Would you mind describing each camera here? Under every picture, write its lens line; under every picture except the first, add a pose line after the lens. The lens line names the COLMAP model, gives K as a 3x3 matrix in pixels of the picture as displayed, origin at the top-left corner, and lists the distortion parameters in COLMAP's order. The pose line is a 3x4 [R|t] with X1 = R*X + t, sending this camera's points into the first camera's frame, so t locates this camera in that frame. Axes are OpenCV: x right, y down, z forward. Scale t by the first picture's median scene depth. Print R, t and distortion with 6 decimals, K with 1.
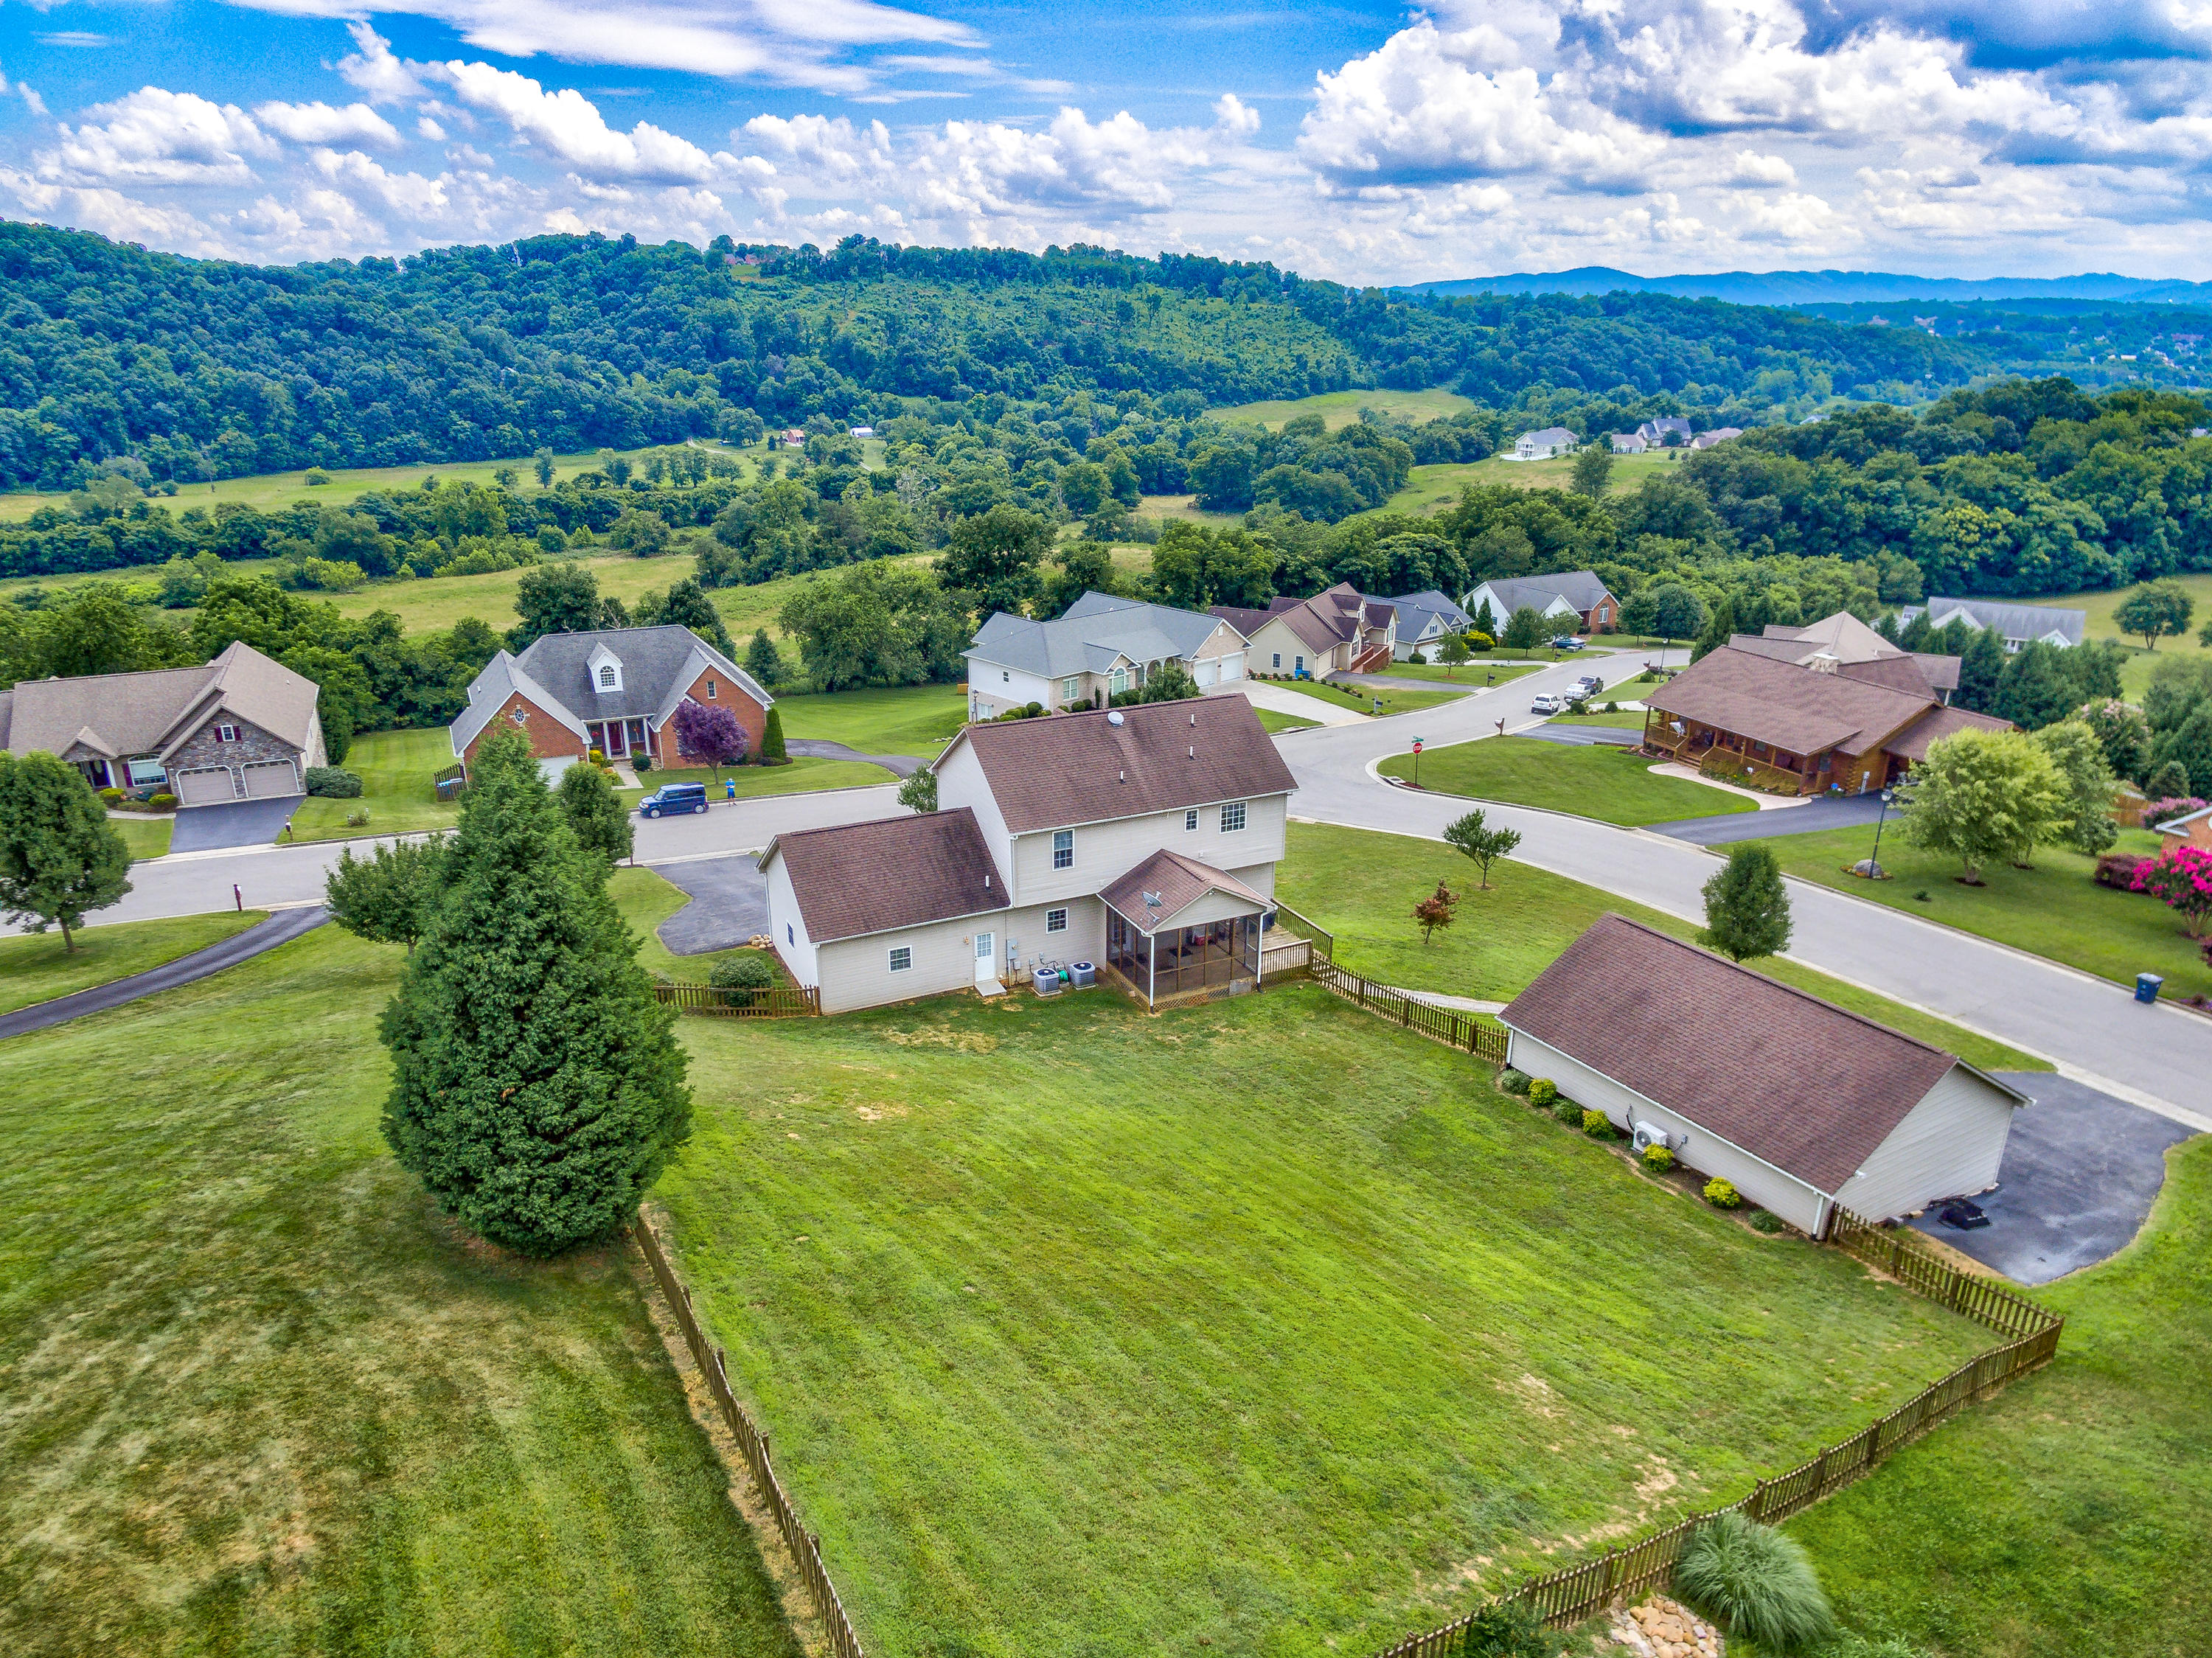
lens RADIAL K [[1423.4, 0, 1134.3], [0, 1423.4, 862.6], [0, 0, 1]] dist [0.037684, -0.057289]
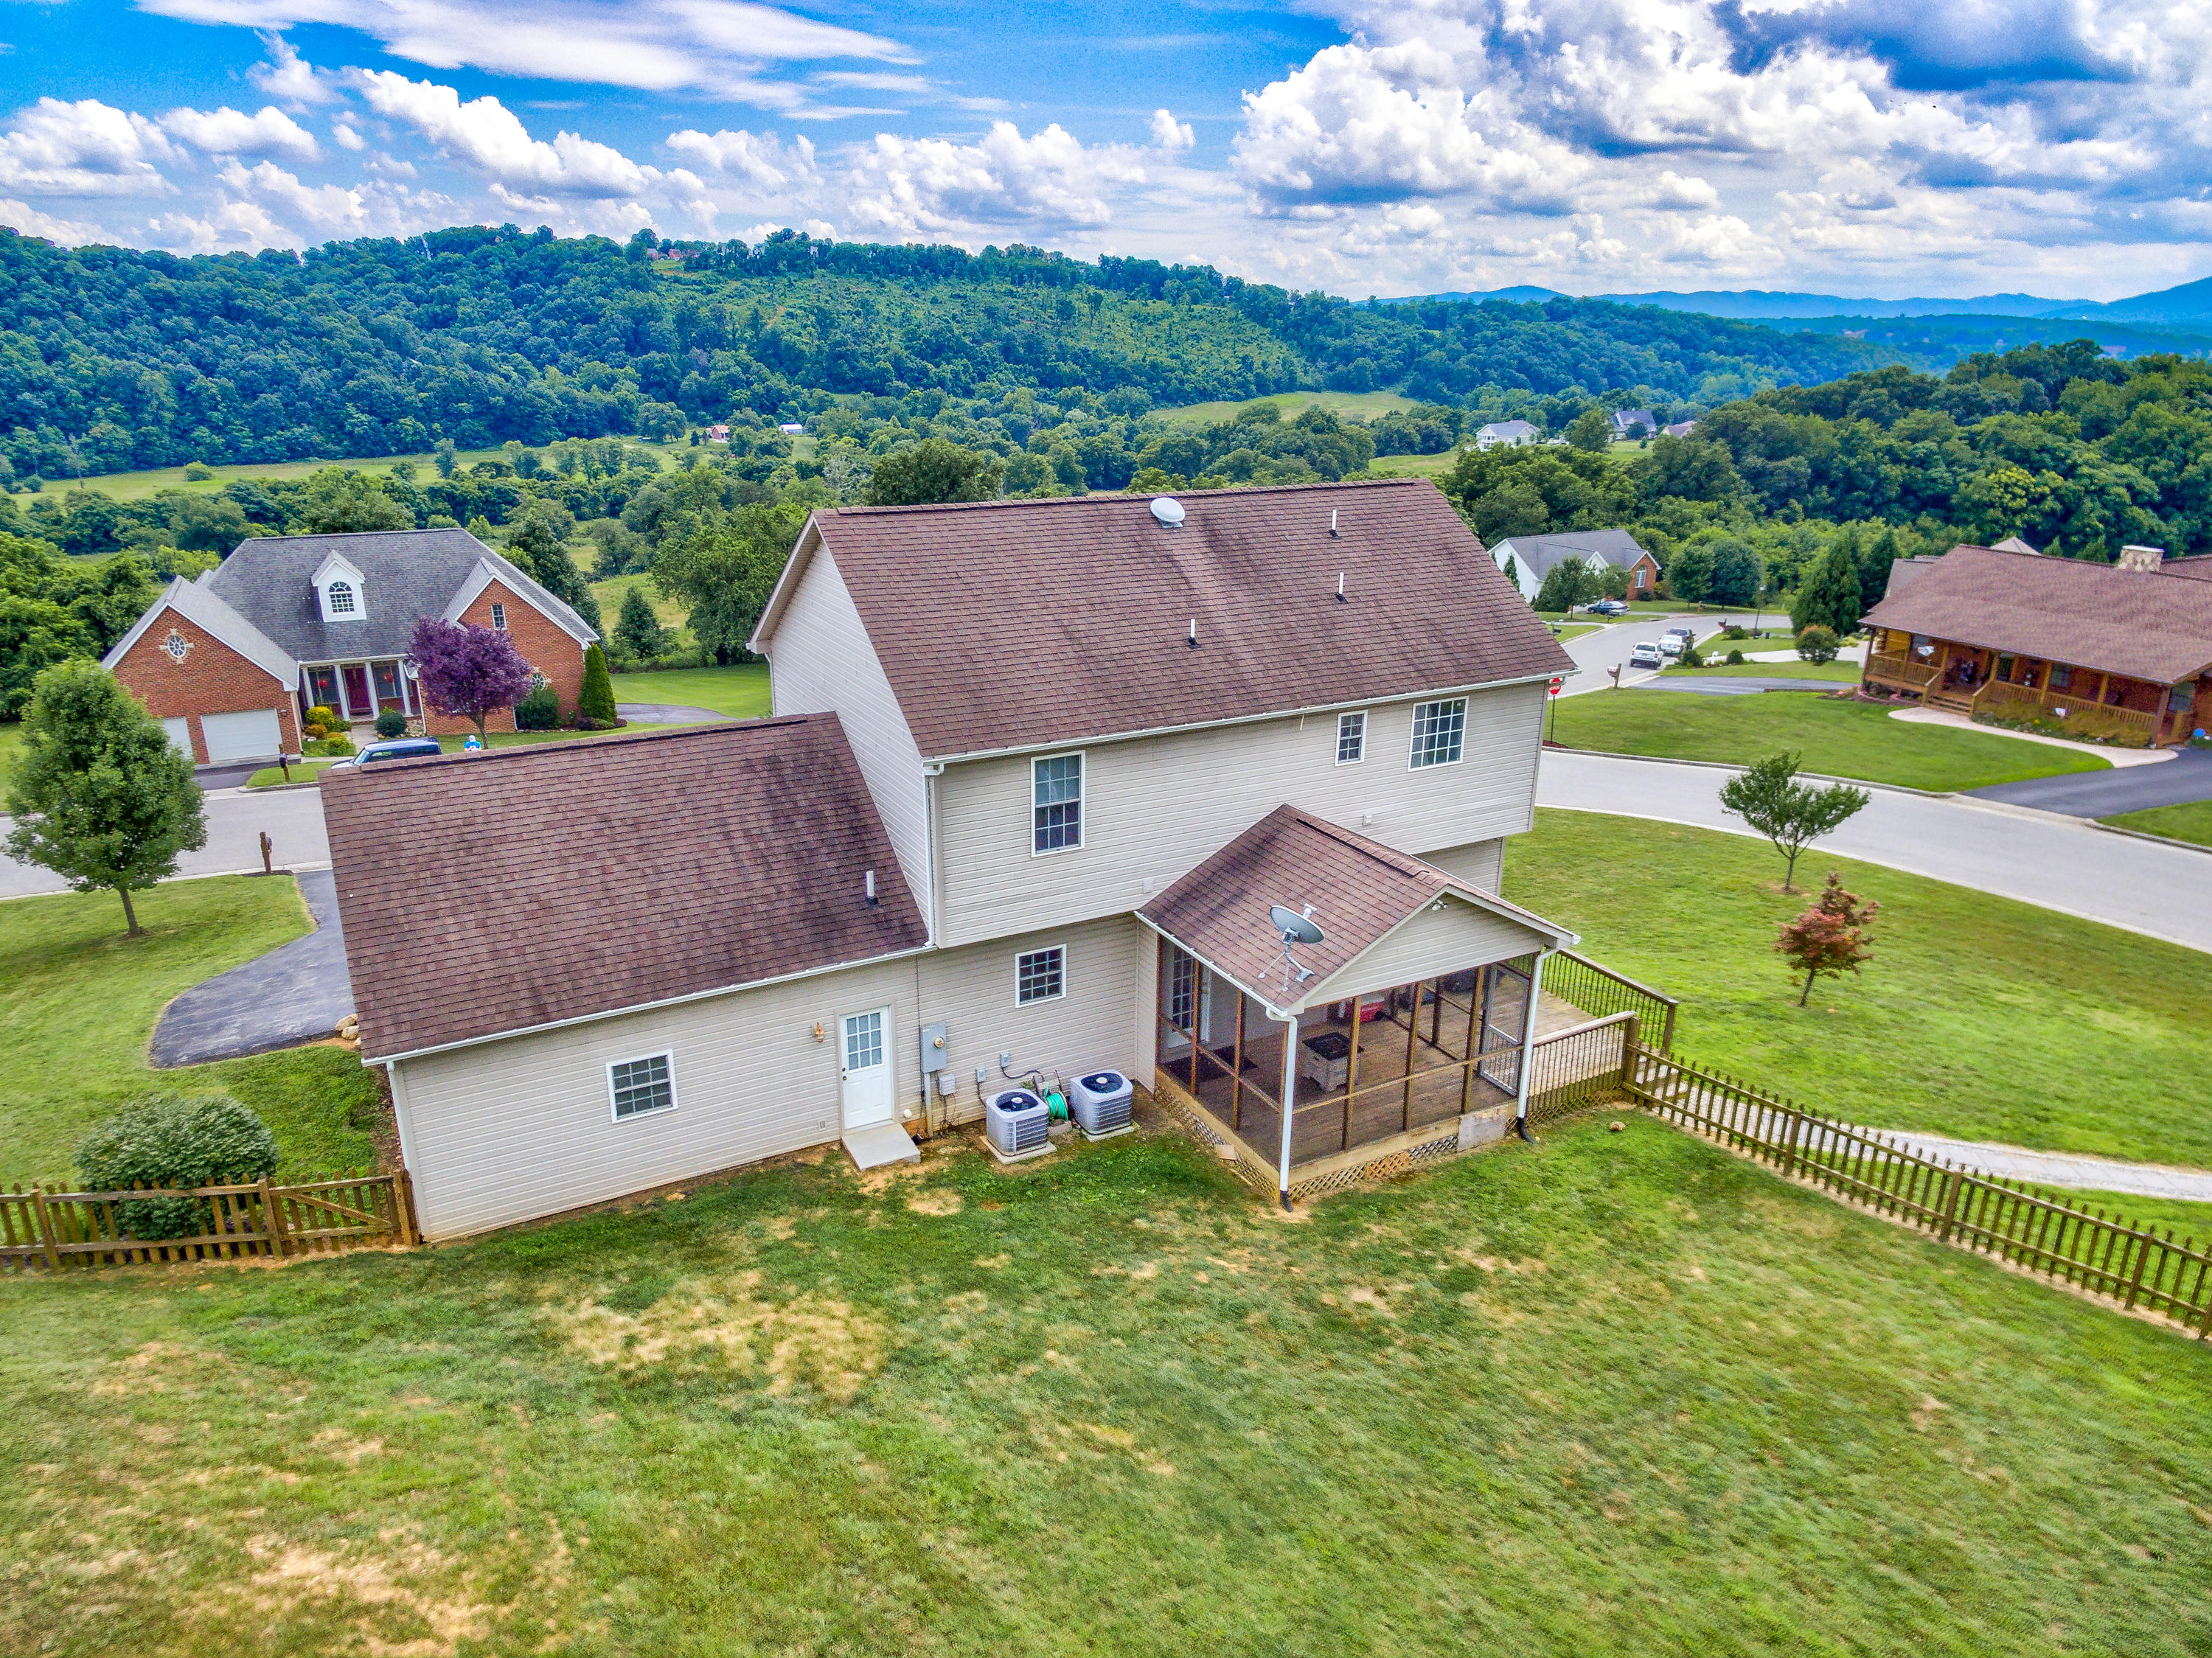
lens RADIAL K [[1436.6, 0, 1116.4], [0, 1436.6, 858.0], [0, 0, 1]] dist [0.043516, -0.061884]
pose [[0.999592, -0.011894, 0.025977, -0.003686], [0.012270, 0.999821, -0.014390, 0.001059], [-0.025801, 0.014702, 0.999559, 0.049782]]
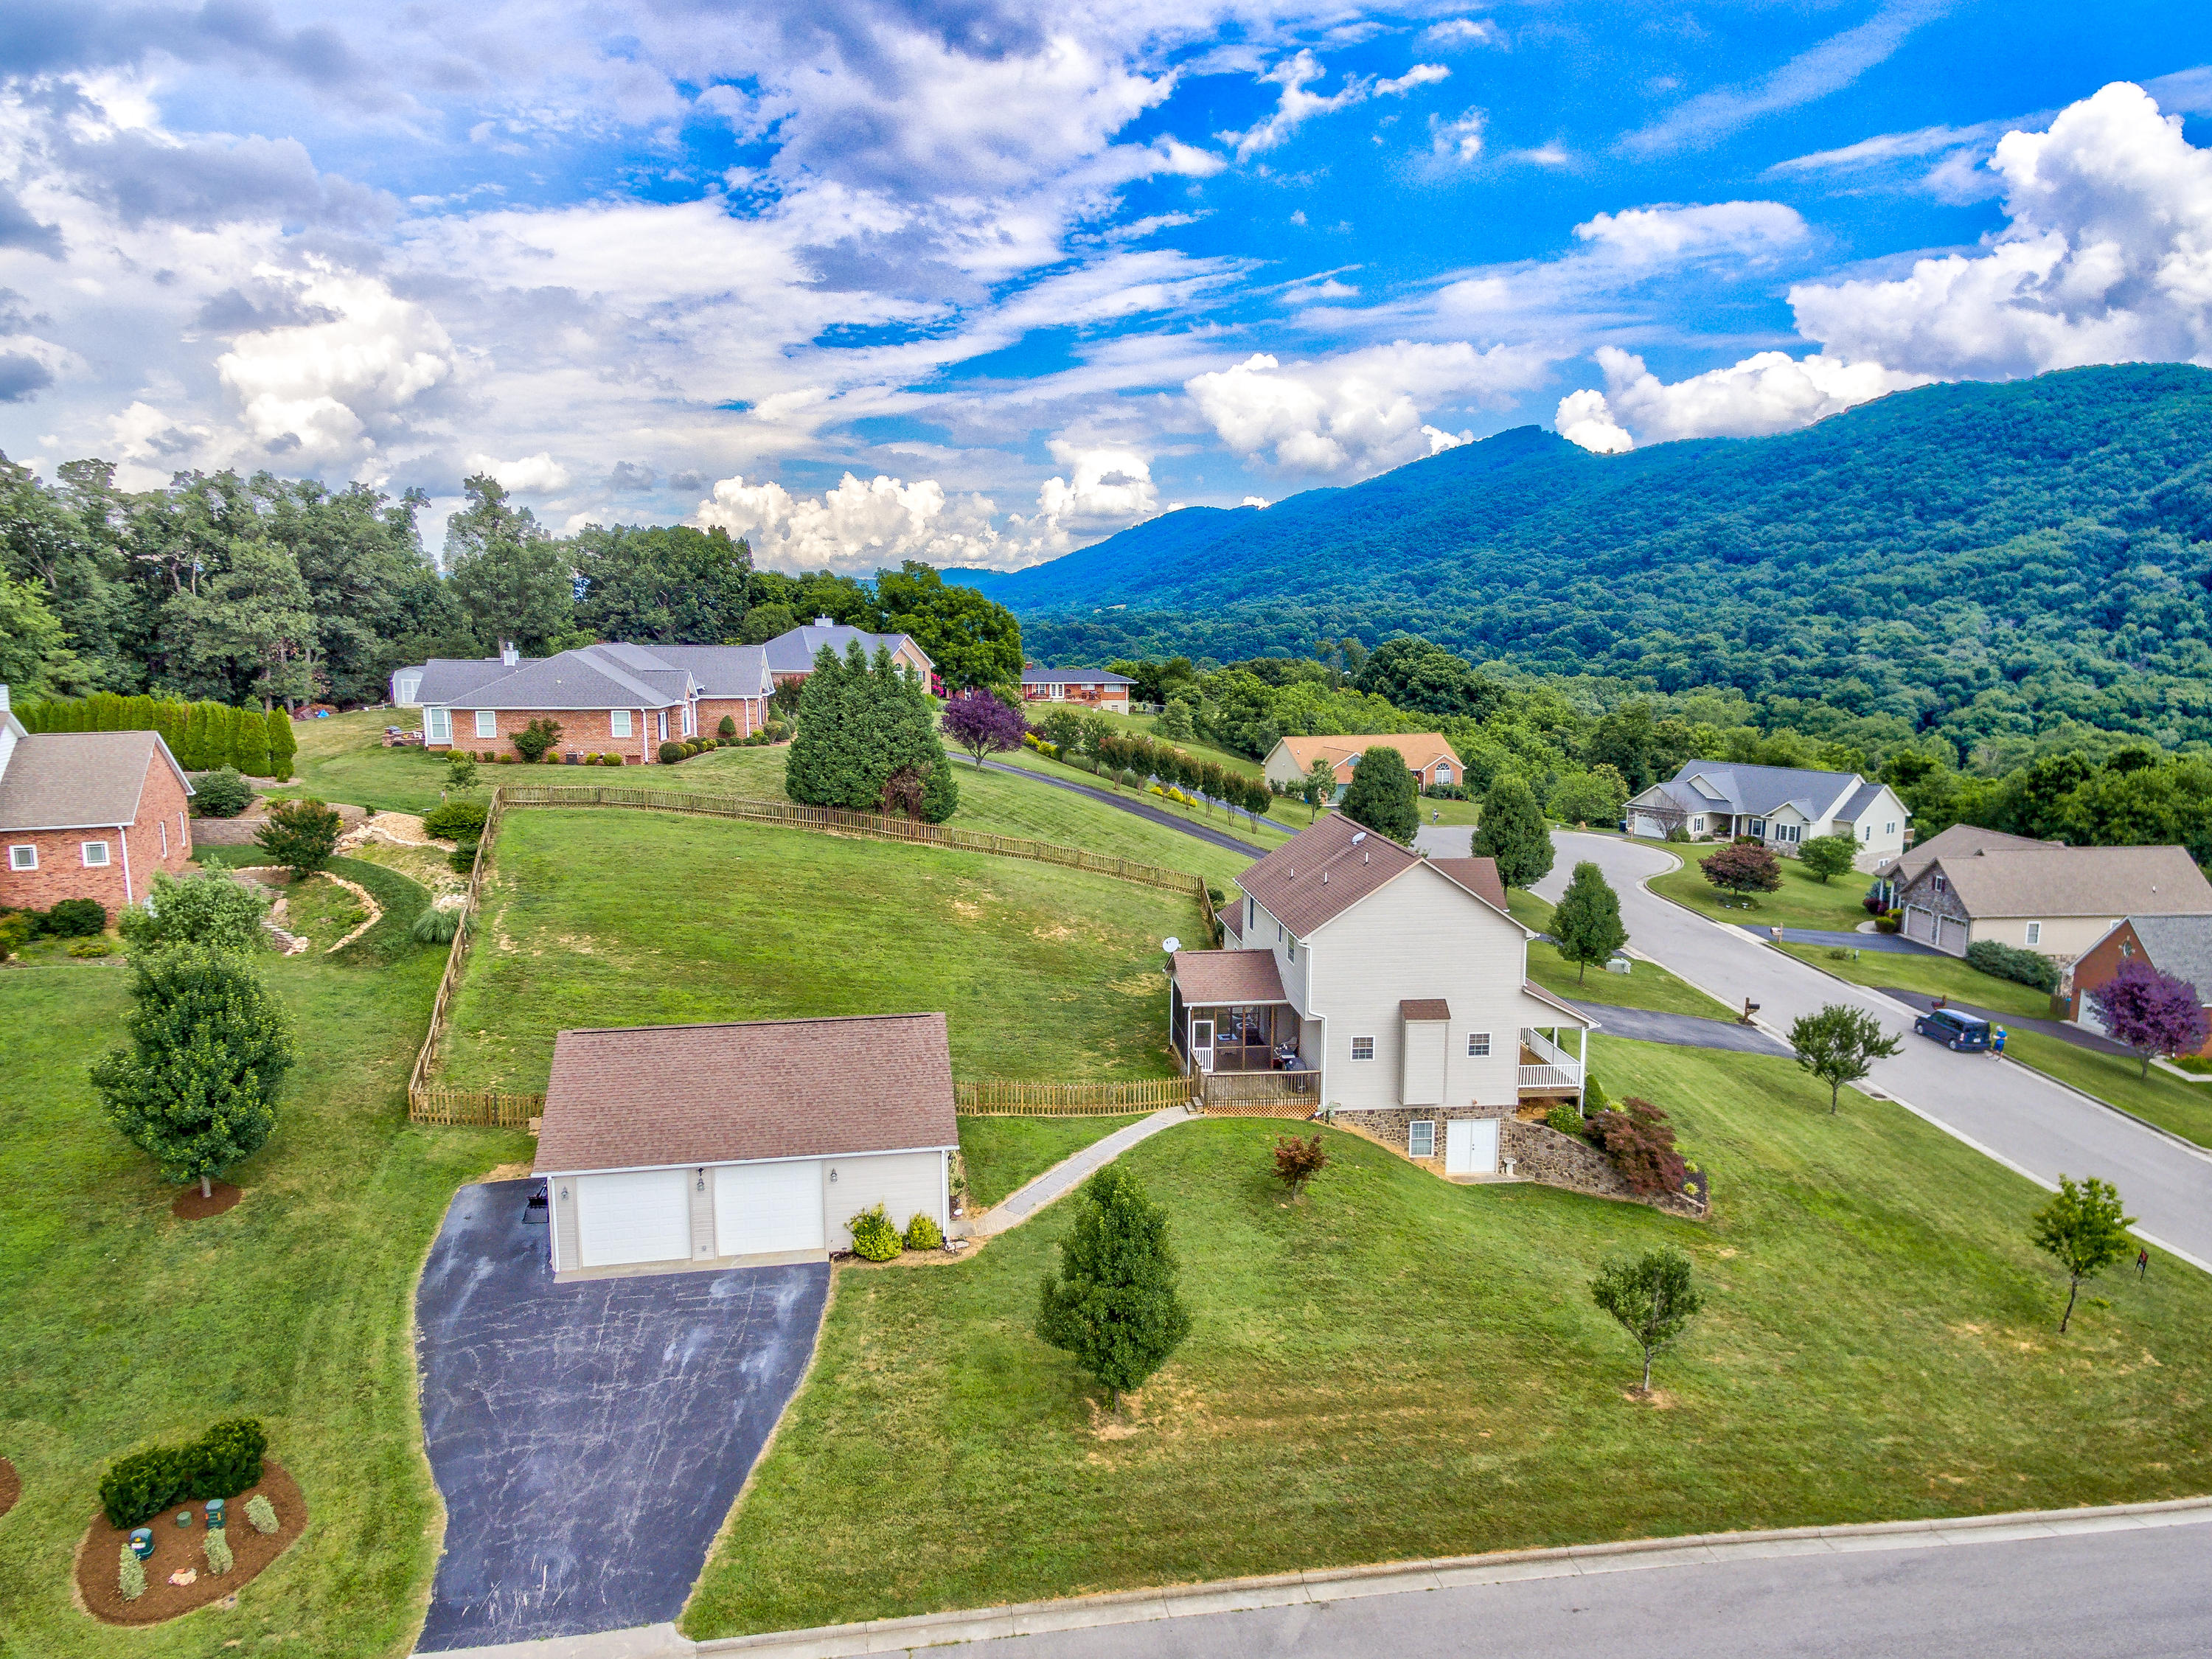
lens RADIAL K [[1431.9, 0, 1101.1], [0, 1431.9, 911.3], [0, 0, 1]] dist [0.066521, -0.061529]
pose [[-0.369274, 0.176283, -0.912448, 0.088464], [-0.336213, 0.889994, 0.308013, -0.027466], [0.866371, 0.420518, -0.269383, 0.101338]]
